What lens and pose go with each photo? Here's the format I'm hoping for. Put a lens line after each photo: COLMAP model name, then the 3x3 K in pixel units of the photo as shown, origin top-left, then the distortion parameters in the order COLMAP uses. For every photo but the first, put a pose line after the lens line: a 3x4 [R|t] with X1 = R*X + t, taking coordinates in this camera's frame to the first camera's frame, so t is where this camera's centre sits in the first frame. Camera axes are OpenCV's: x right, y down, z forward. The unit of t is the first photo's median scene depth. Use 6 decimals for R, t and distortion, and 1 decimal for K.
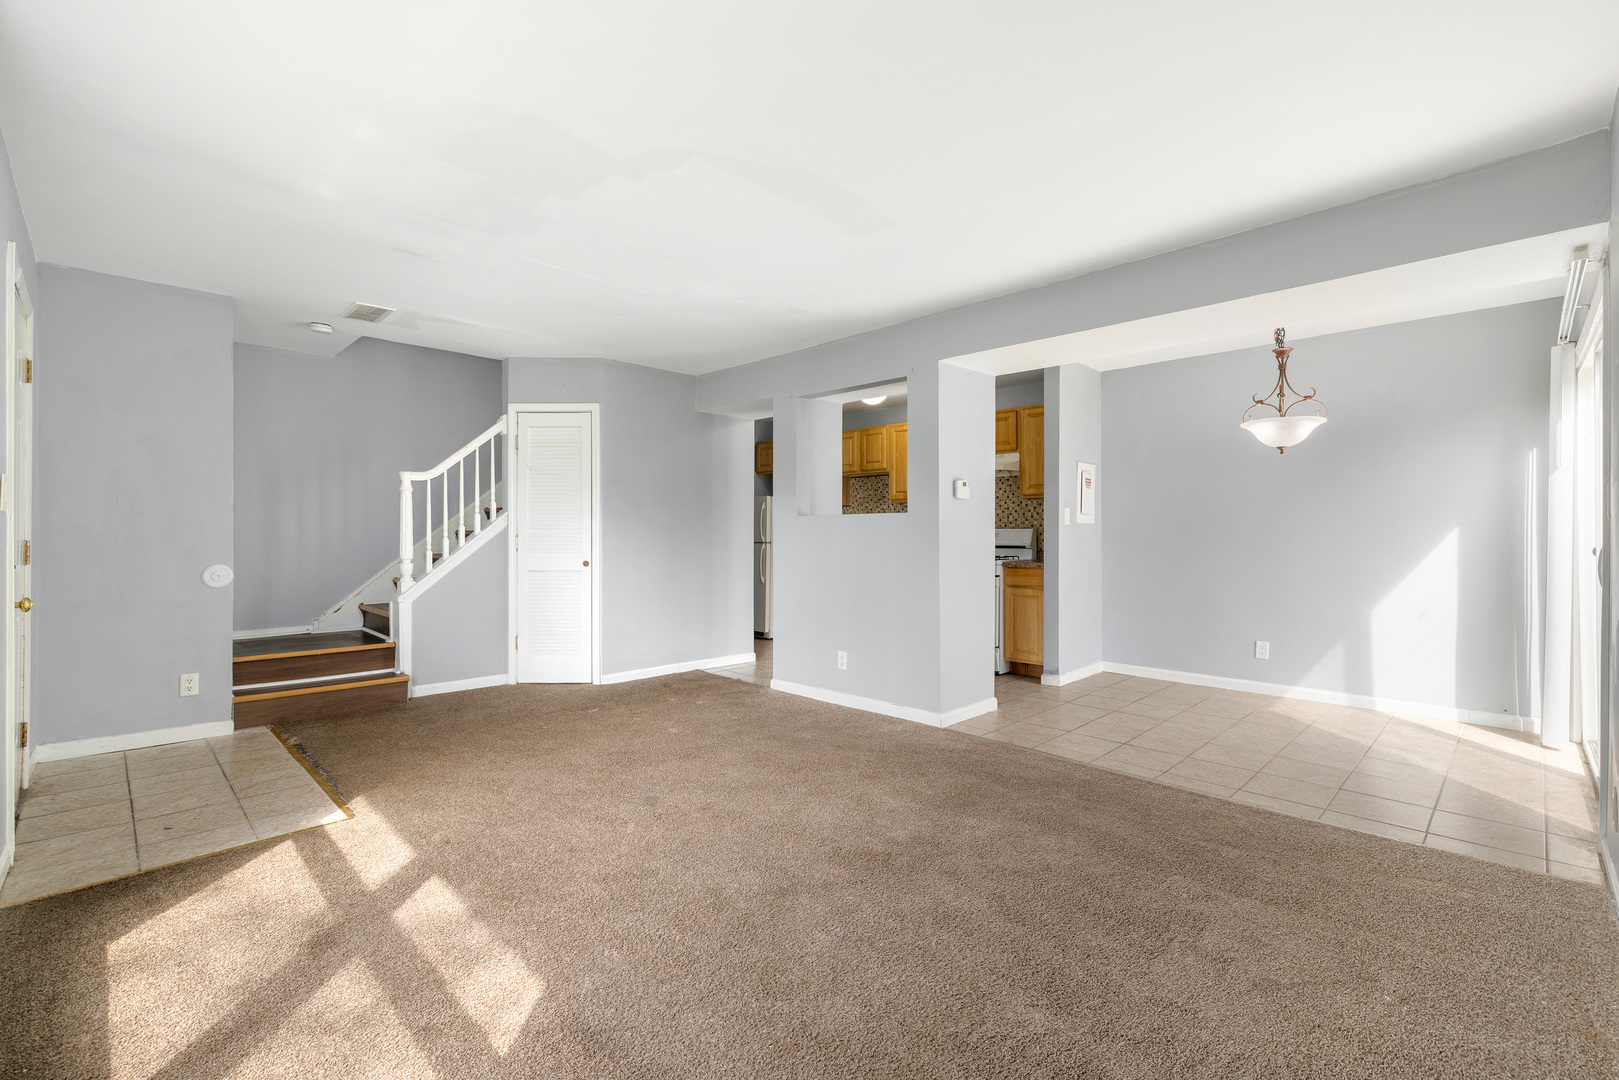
lens RADIAL K [[702.6, 0, 811.9], [0, 702.6, 528.1], [0, 0, 1]] dist [-0.000737, 0.000892]
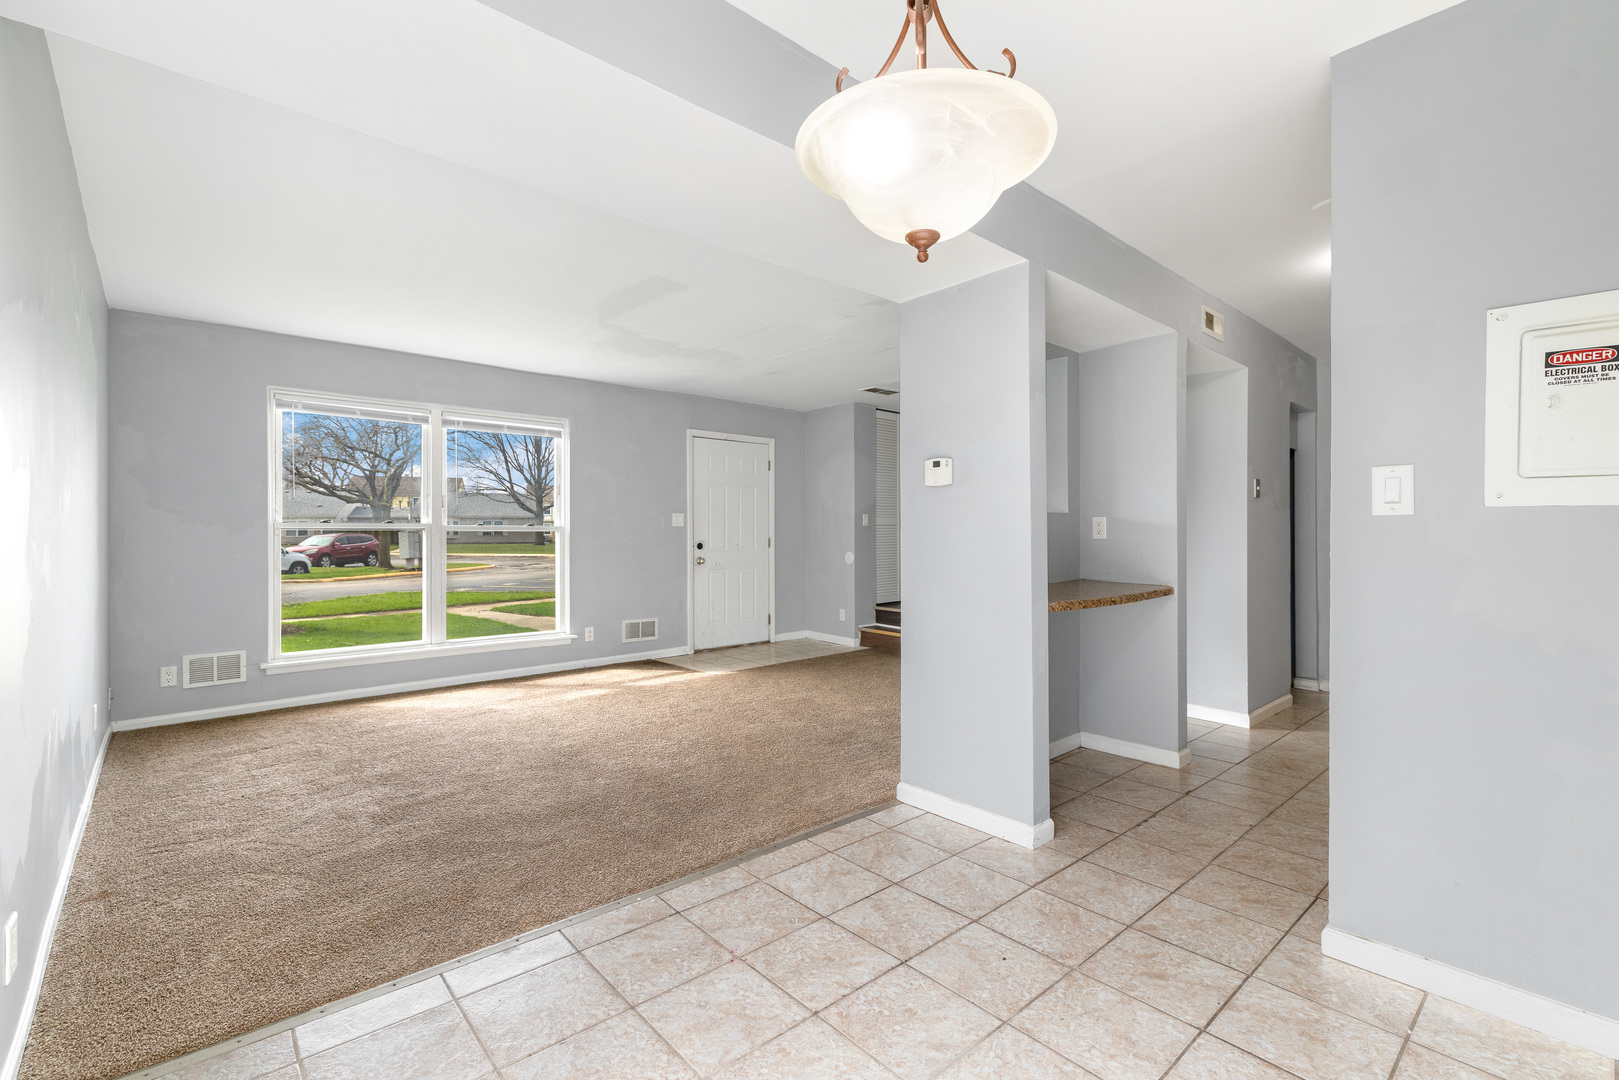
lens RADIAL K [[702.6, 0, 814.2], [0, 702.6, 535.3], [0, 0, 1]] dist [-0.000737, 0.000892]
pose [[-0.045862, 0.003185, -0.998943, 0.846437], [0.003978, 0.999988, 0.003006, 0.003301], [0.998940, -0.003836, -0.045874, 0.864378]]
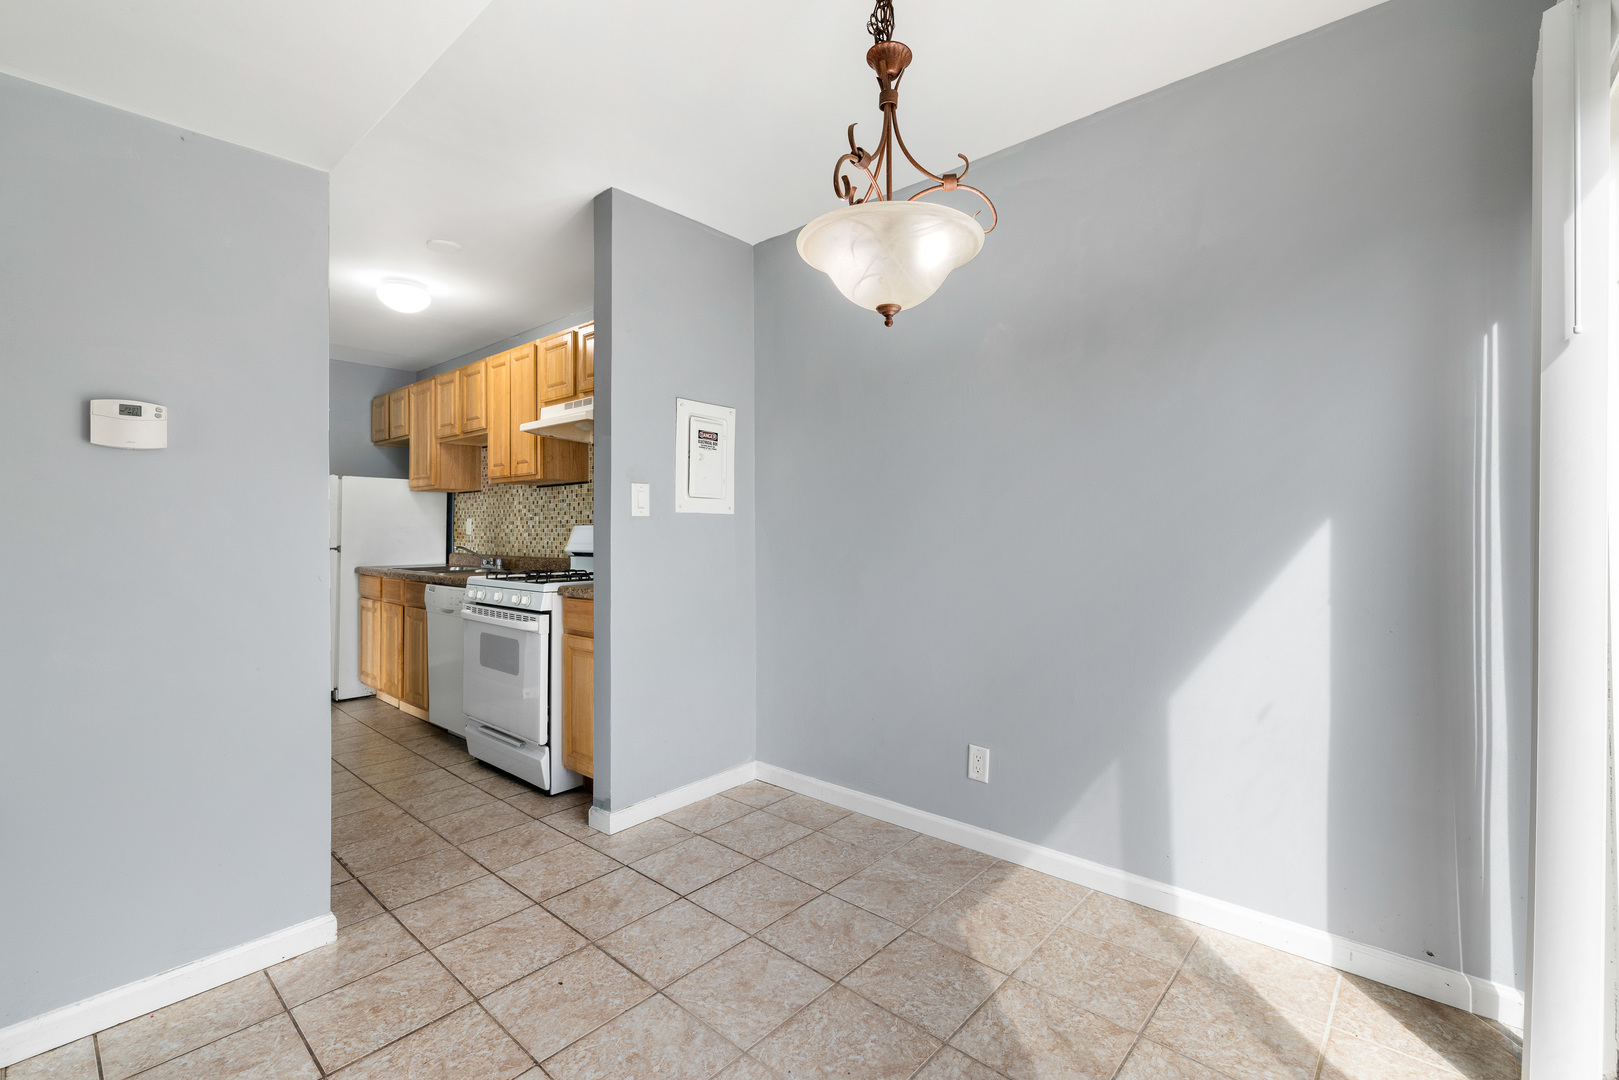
lens RADIAL K [[702.6, 0, 812.8], [0, 702.6, 523.9], [0, 0, 1]] dist [-0.000737, 0.000892]
pose [[0.997730, -0.004531, 0.067188, 0.537379], [0.004693, 0.999986, -0.002253, 0.003004], [-0.067177, 0.002563, 0.997738, 0.555303]]
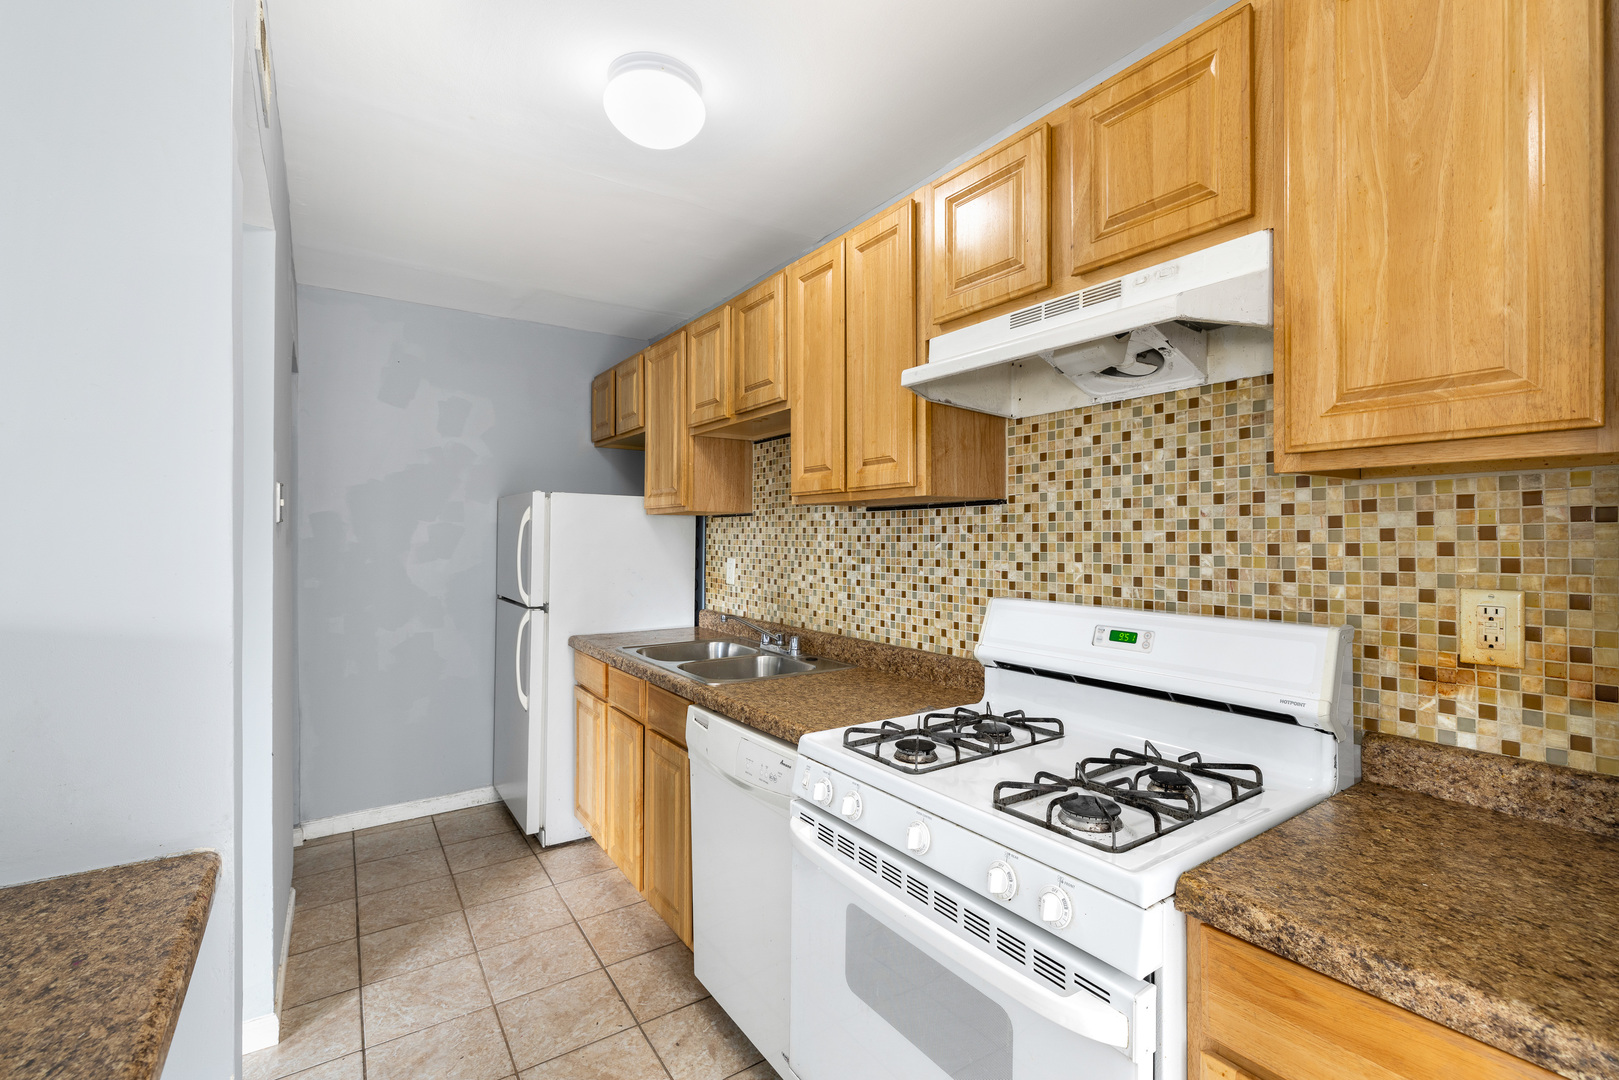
lens RADIAL K [[702.6, 0, 827.4], [0, 702.6, 533.9], [0, 0, 1]] dist [-0.000737, 0.000892]
pose [[0.985006, -0.002074, -0.172508, 0.277175], [0.002059, 0.999998, -0.000264, -0.034698], [0.172508, -0.000095, 0.985008, 1.042520]]
